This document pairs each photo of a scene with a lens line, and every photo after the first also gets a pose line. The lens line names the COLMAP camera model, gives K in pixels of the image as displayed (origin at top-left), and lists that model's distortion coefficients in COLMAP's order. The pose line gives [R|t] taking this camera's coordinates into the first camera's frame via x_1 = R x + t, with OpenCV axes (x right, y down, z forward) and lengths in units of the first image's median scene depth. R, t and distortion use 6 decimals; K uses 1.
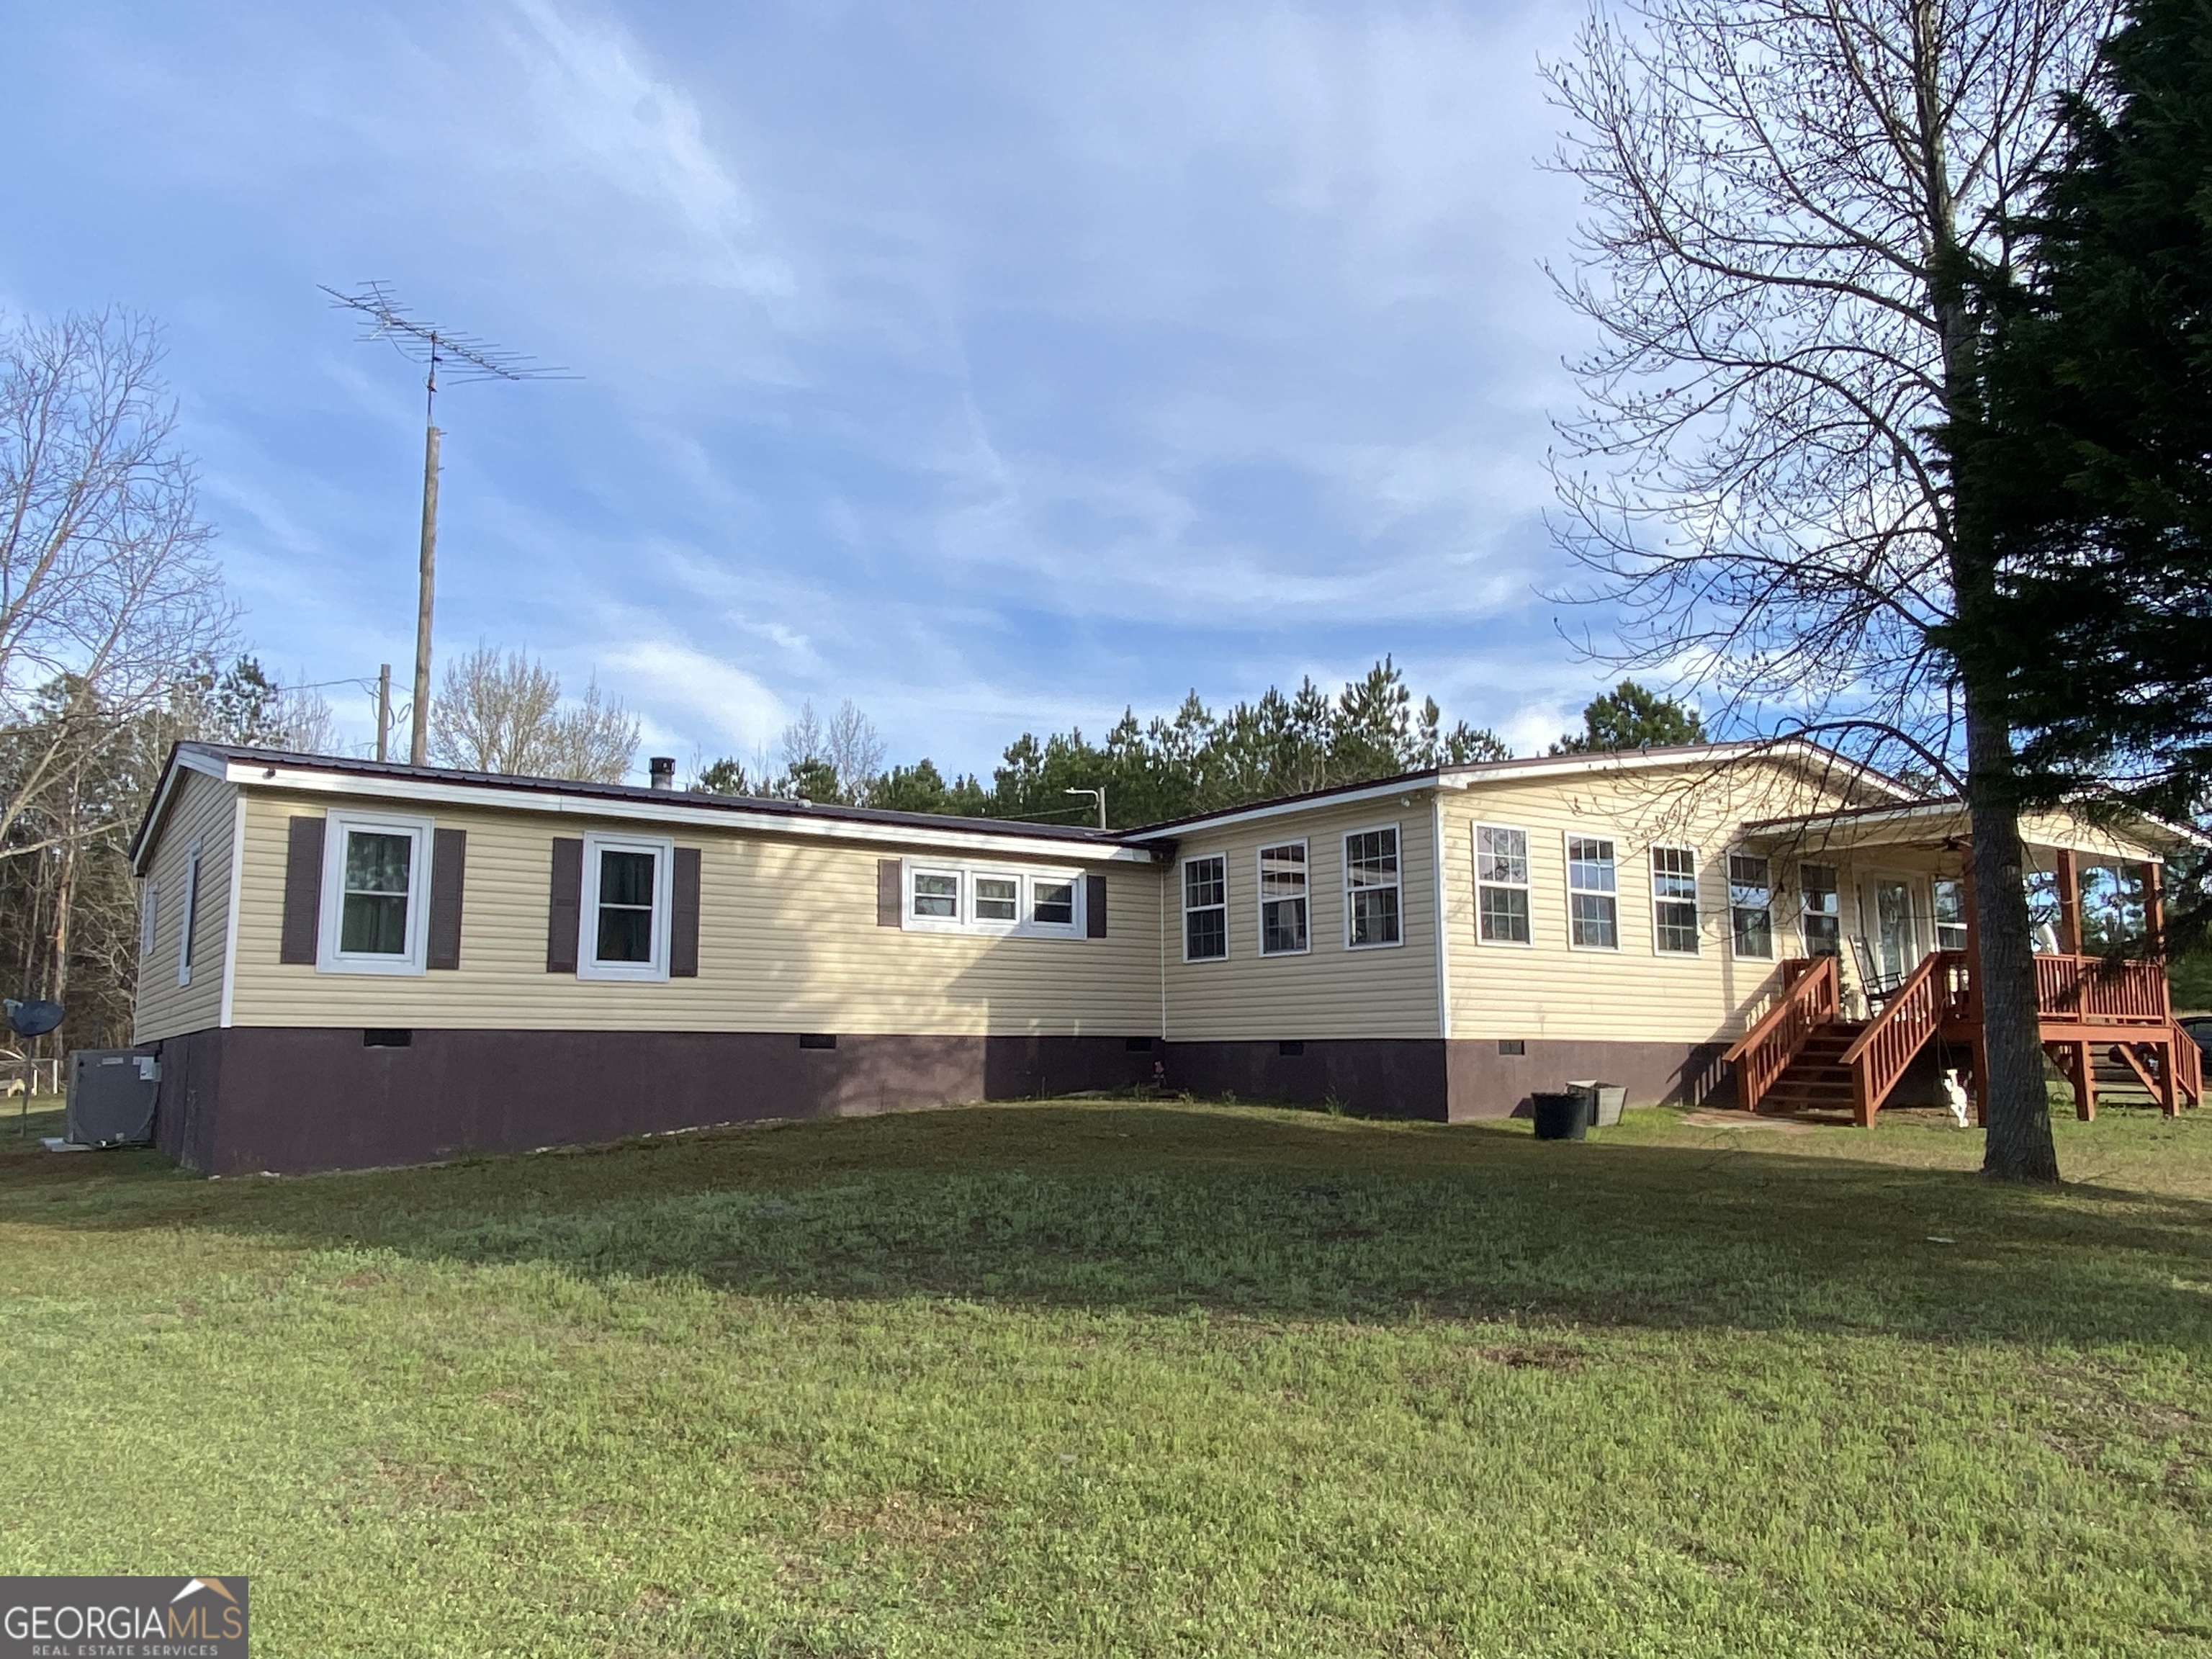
lens RADIAL K [[1522.3, 0, 1097.6], [0, 1522.3, 835.9], [0, 0, 1]] dist [0.022576, 0.000980]
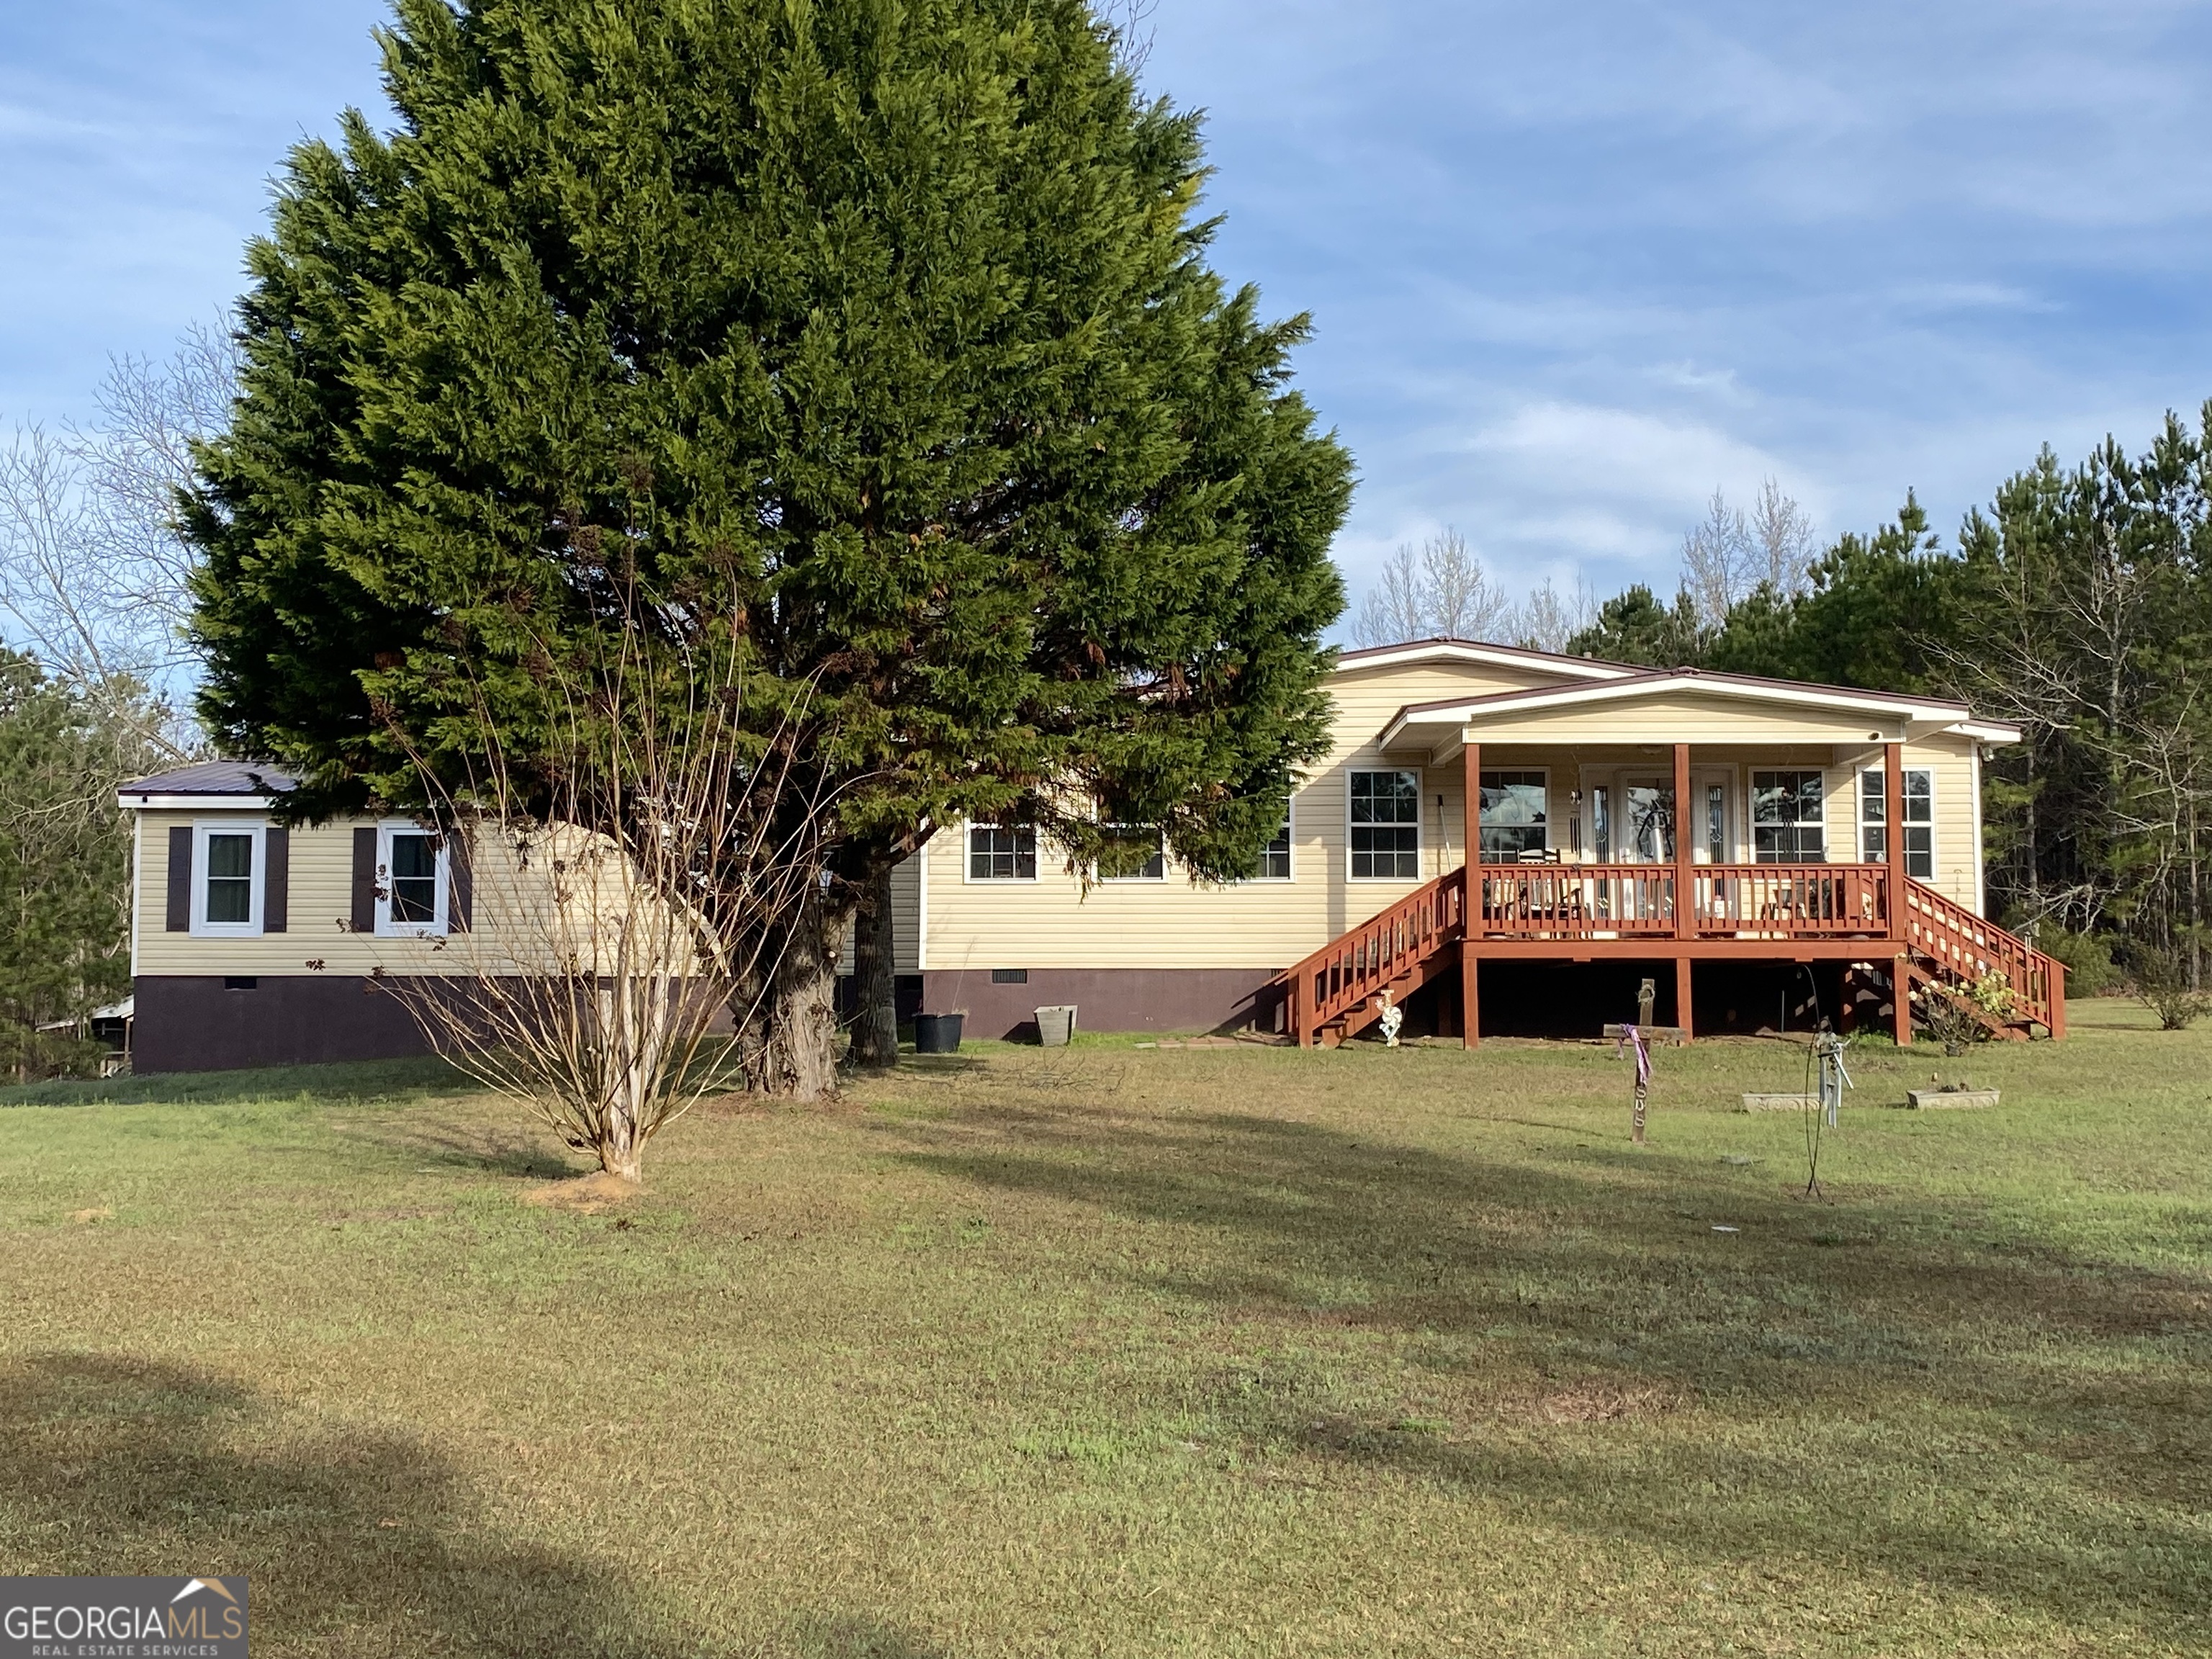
lens RADIAL K [[2834.6, 0, 1106.6], [0, 2834.6, 818.5], [0, 0, 1]] dist [0.109615, 0.000000]
pose [[0.814019, -0.050820, -0.578611, 1.530986], [0.082621, 0.996167, 0.028741, -0.023116], [0.574933, -0.071201, 0.815097, -0.589970]]
